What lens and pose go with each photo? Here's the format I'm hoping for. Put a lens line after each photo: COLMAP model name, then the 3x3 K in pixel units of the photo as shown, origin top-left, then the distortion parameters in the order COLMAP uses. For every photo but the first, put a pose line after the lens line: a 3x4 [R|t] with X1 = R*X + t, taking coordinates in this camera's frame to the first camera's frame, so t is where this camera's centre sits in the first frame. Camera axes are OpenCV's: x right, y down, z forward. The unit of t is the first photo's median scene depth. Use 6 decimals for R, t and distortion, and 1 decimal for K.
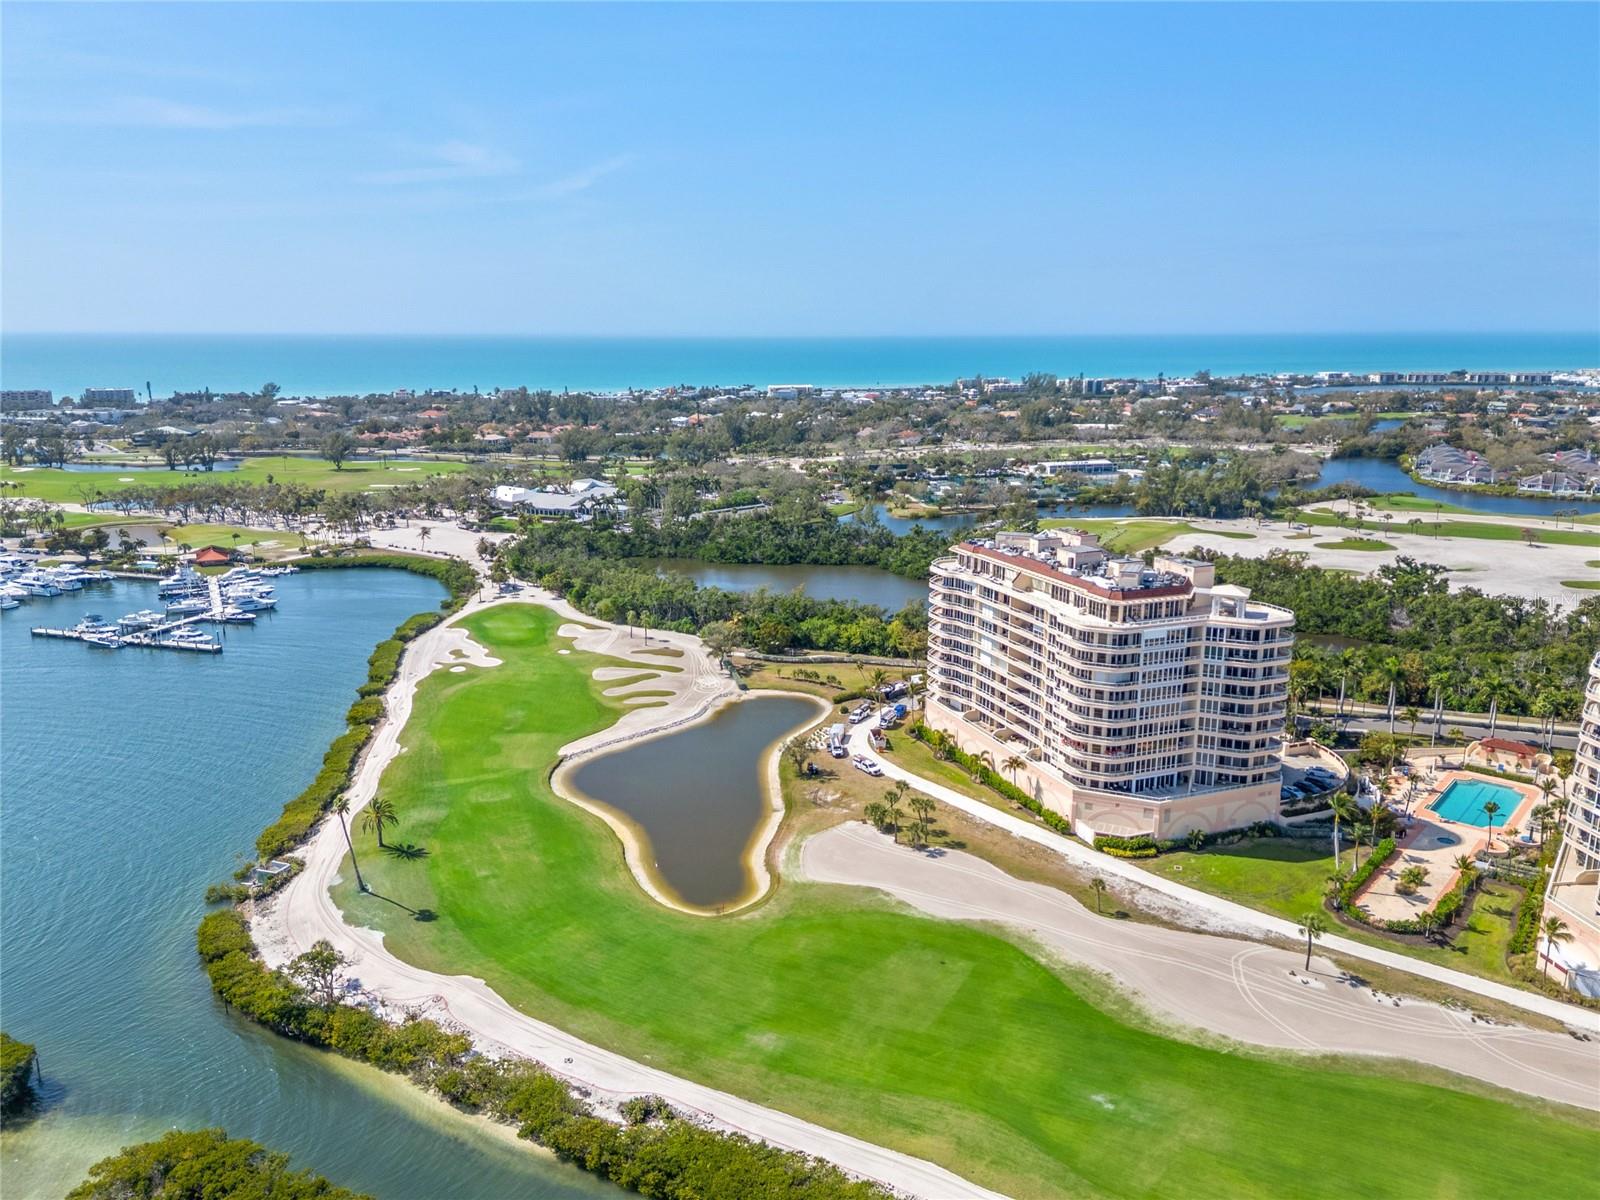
lens RADIAL K [[1147.7, 0, 800.0], [0, 1147.7, 600.0], [0, 0, 1]] dist [0.079556, -0.079944]
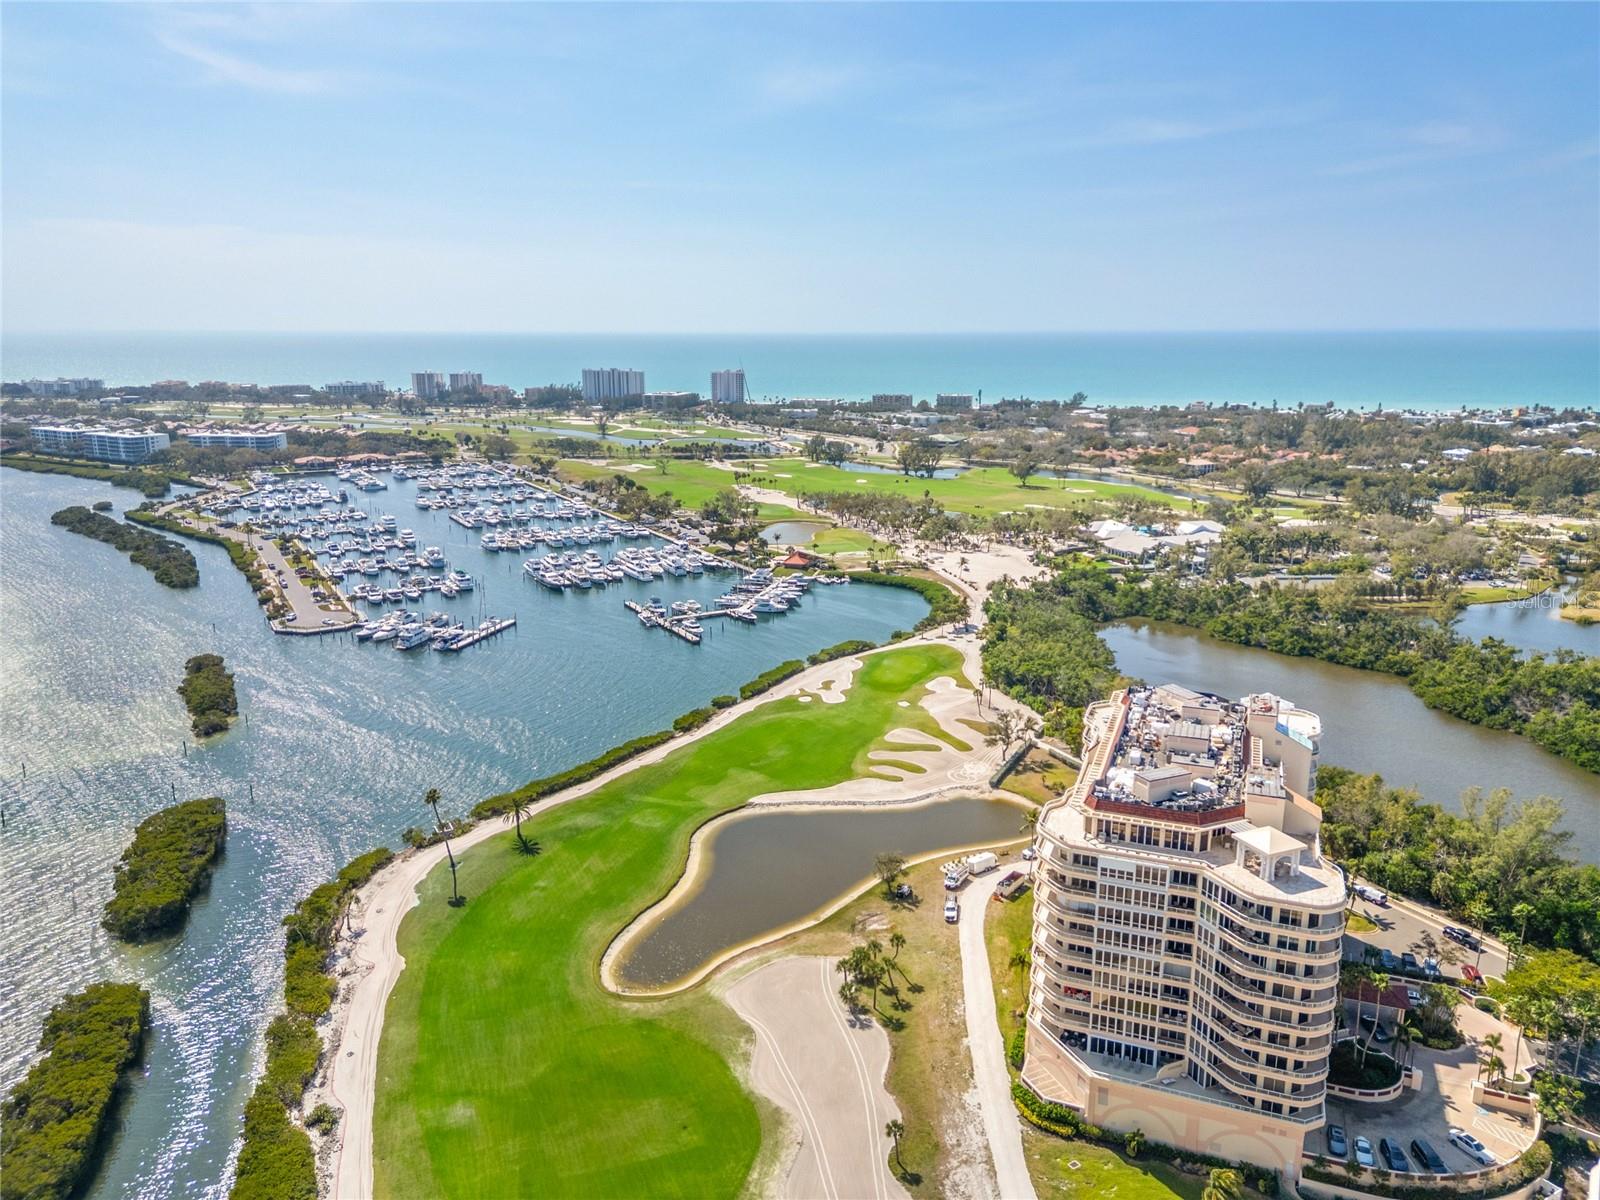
lens RADIAL K [[1114.8, 0, 805.3], [0, 1114.8, 626.6], [0, 0, 1]] dist [0.077940, -0.073740]
pose [[0.738118, 0.172684, -0.652198, 0.584933], [-0.152989, 0.984348, 0.087485, -0.153942], [0.657097, 0.035205, 0.752984, 0.272766]]
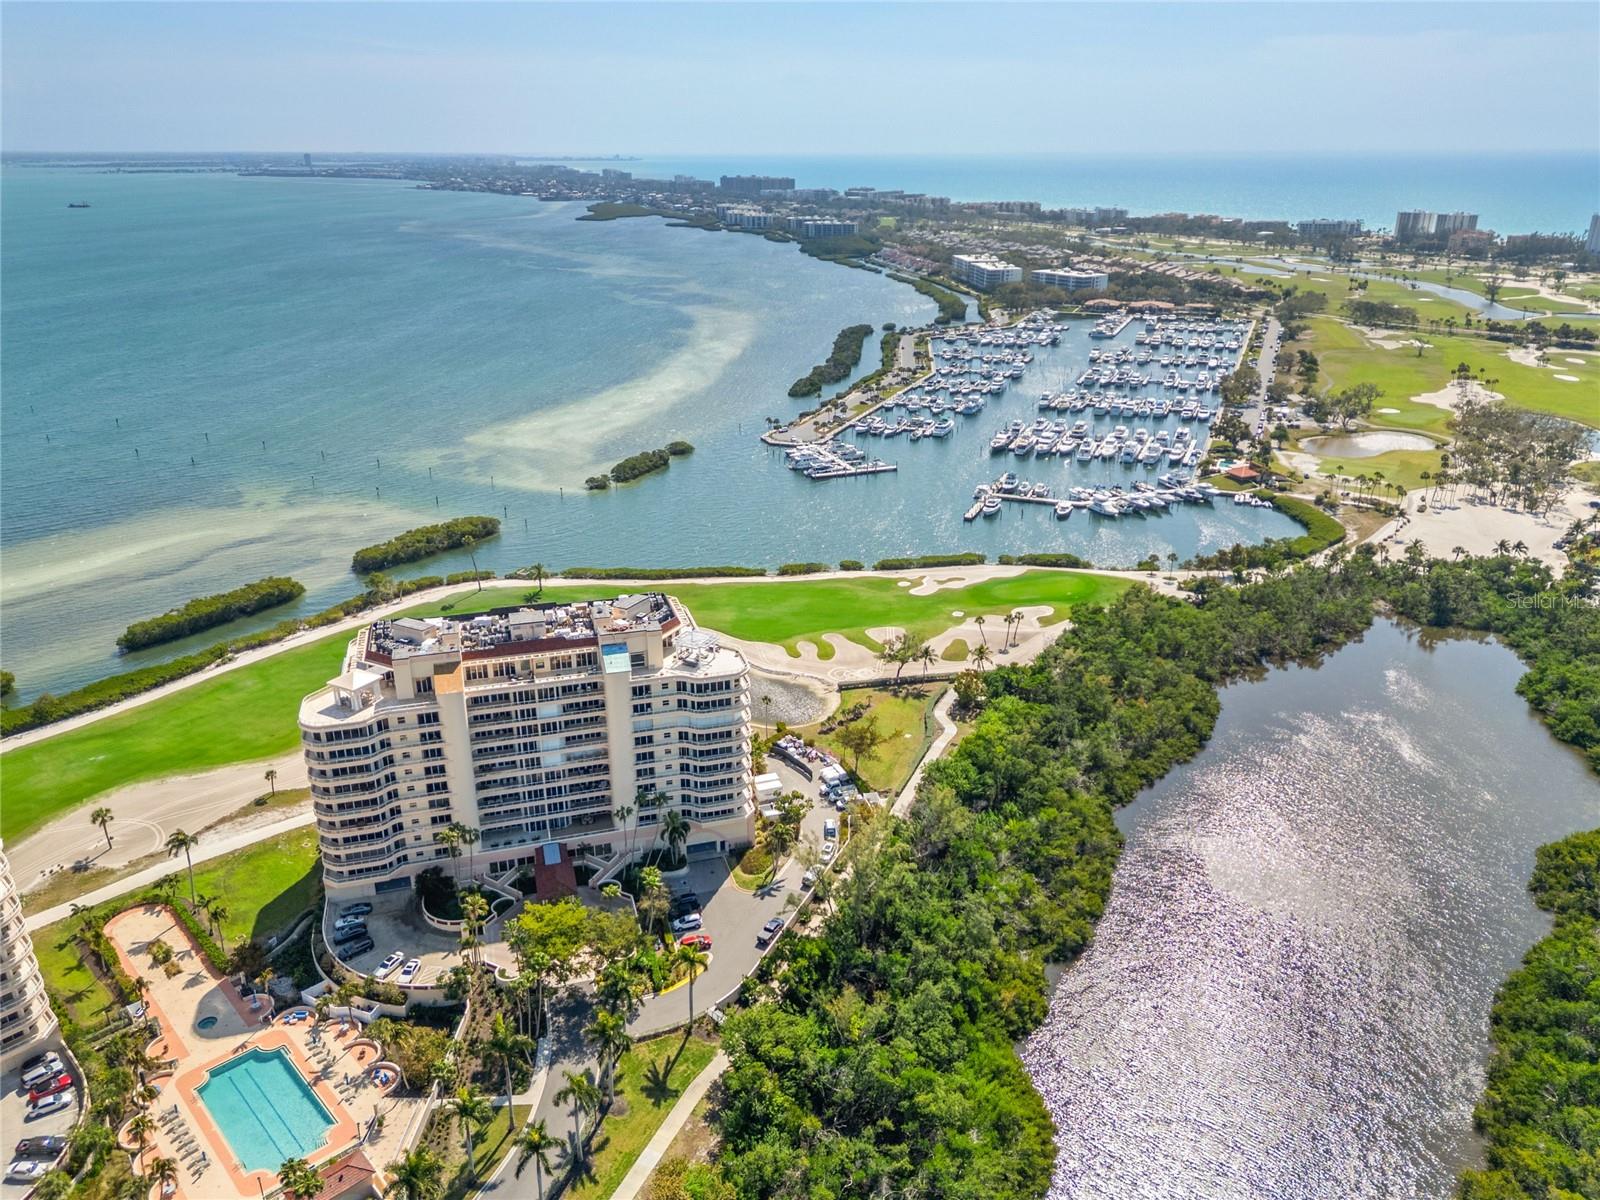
lens RADIAL K [[1132.7, 0, 800.2], [0, 1132.7, 609.6], [0, 0, 1]] dist [0.101297, -0.117589]
pose [[-0.082271, 0.370738, -0.925086, 1.170518], [-0.225374, 0.897266, 0.379632, -0.488980], [0.970792, 0.239723, 0.009736, 1.310287]]
